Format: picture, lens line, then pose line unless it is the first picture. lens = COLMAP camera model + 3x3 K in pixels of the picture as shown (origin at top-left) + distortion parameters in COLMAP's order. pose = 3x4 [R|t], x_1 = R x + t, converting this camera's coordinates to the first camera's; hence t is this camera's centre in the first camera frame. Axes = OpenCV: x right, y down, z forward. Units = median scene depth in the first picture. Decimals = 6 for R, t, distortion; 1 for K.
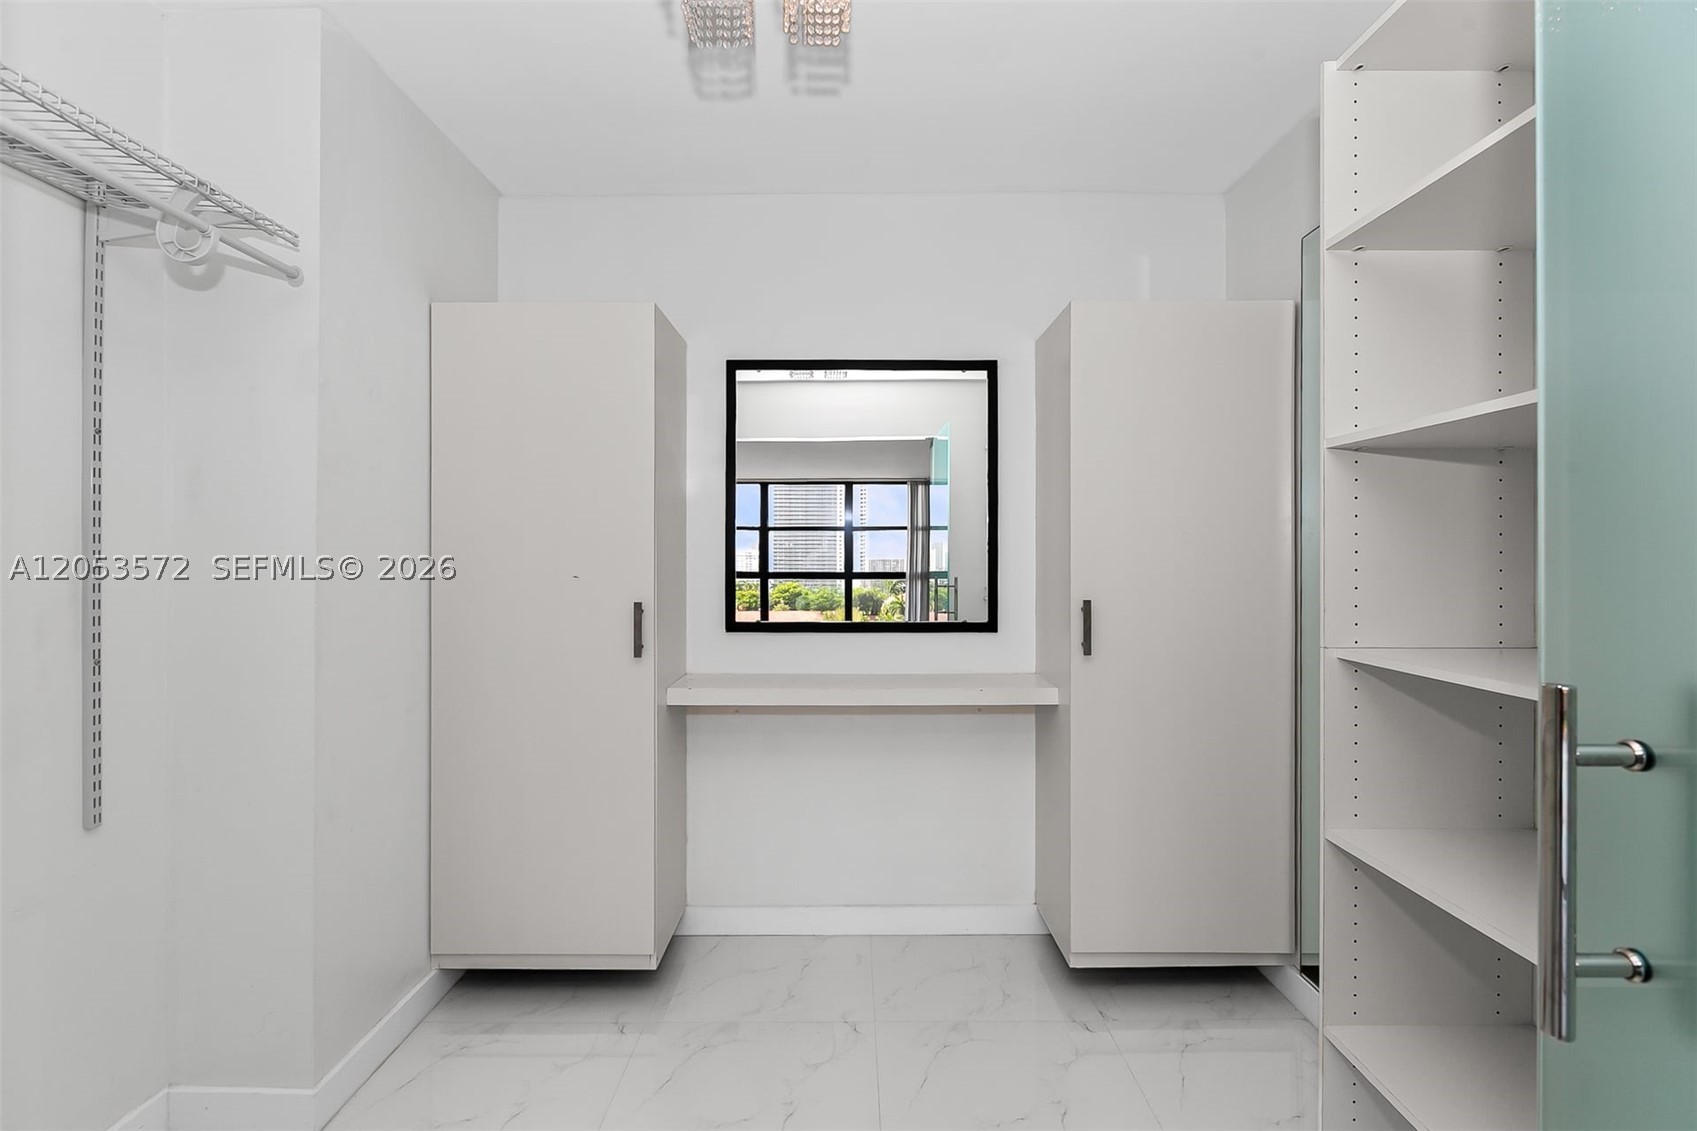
lens RADIAL K [[759.1, 0, 844.1], [0, 759.1, 560.6], [0, 0, 1]] dist [-0.003141, -0.000762]
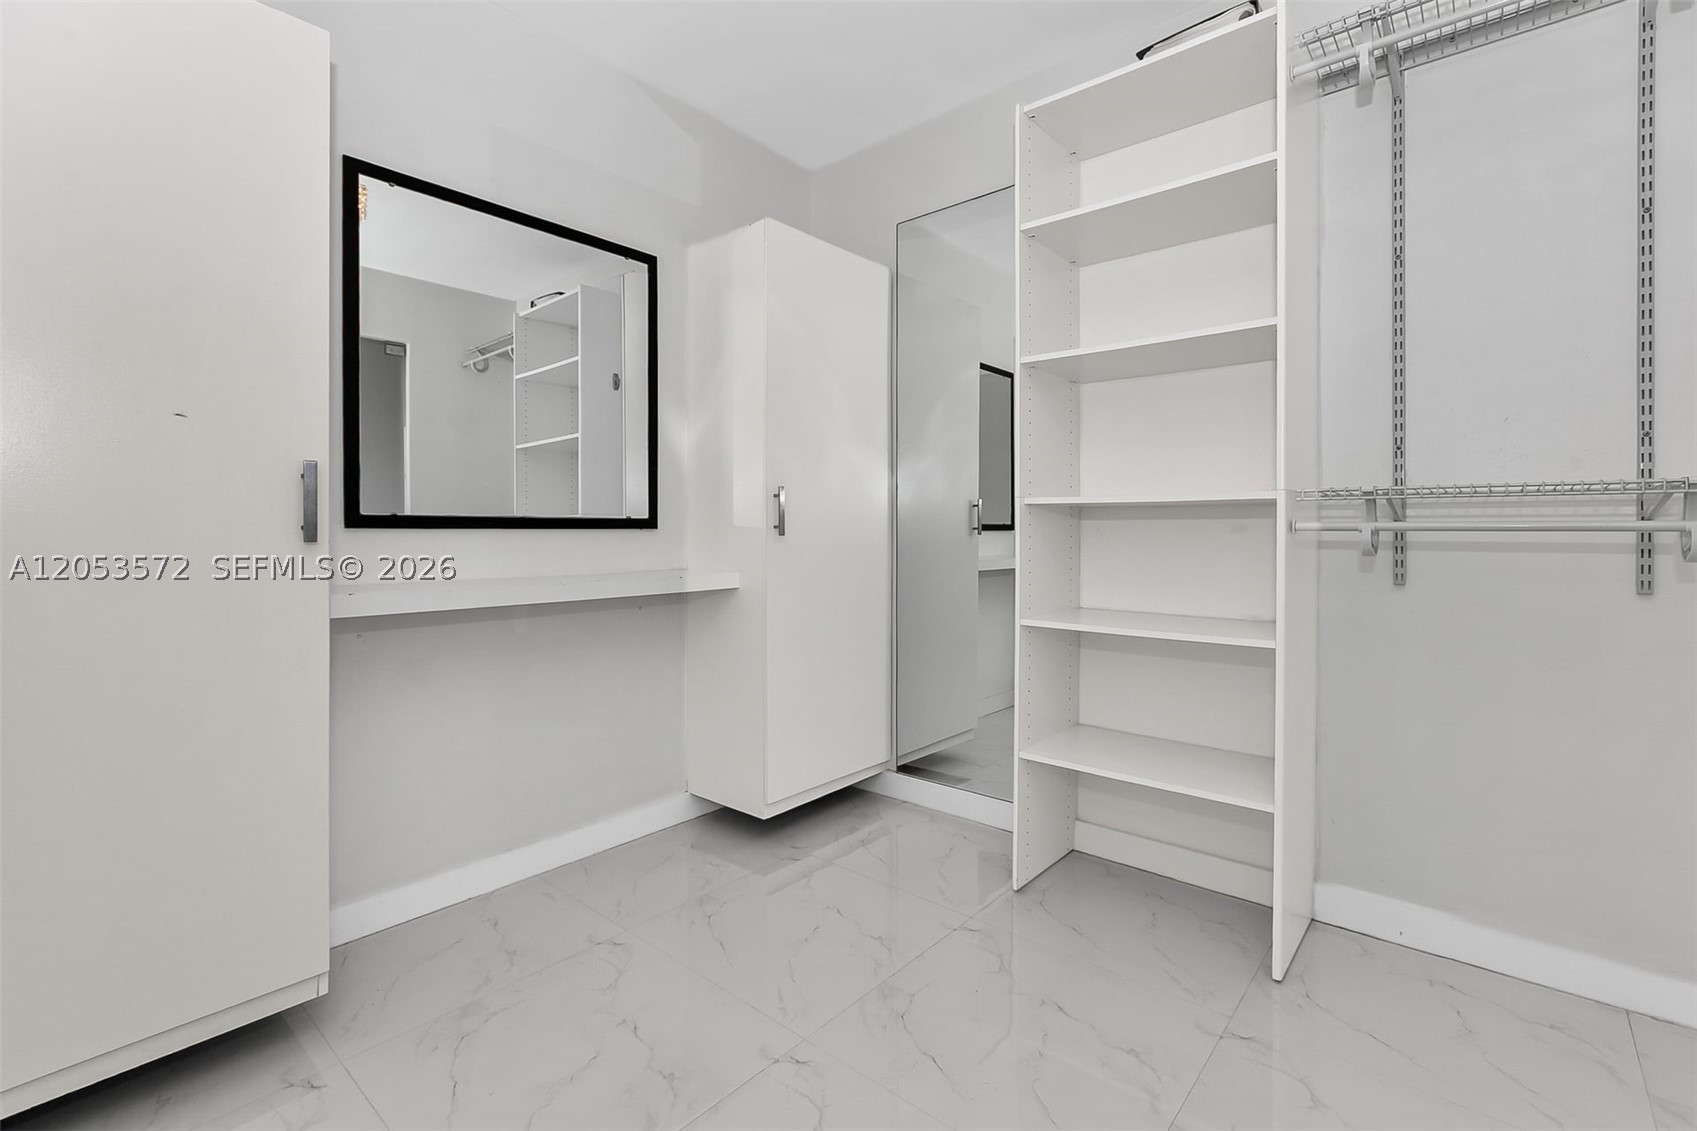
lens RADIAL K [[769.9, 0, 834.3], [0, 769.9, 539.0], [0, 0, 1]] dist [-0.003775, -0.000511]
pose [[0.648481, -0.003876, 0.761221, -0.422377], [0.000784, 0.999990, 0.004423, 0.104177], [-0.761230, -0.002271, 0.648478, 0.164524]]
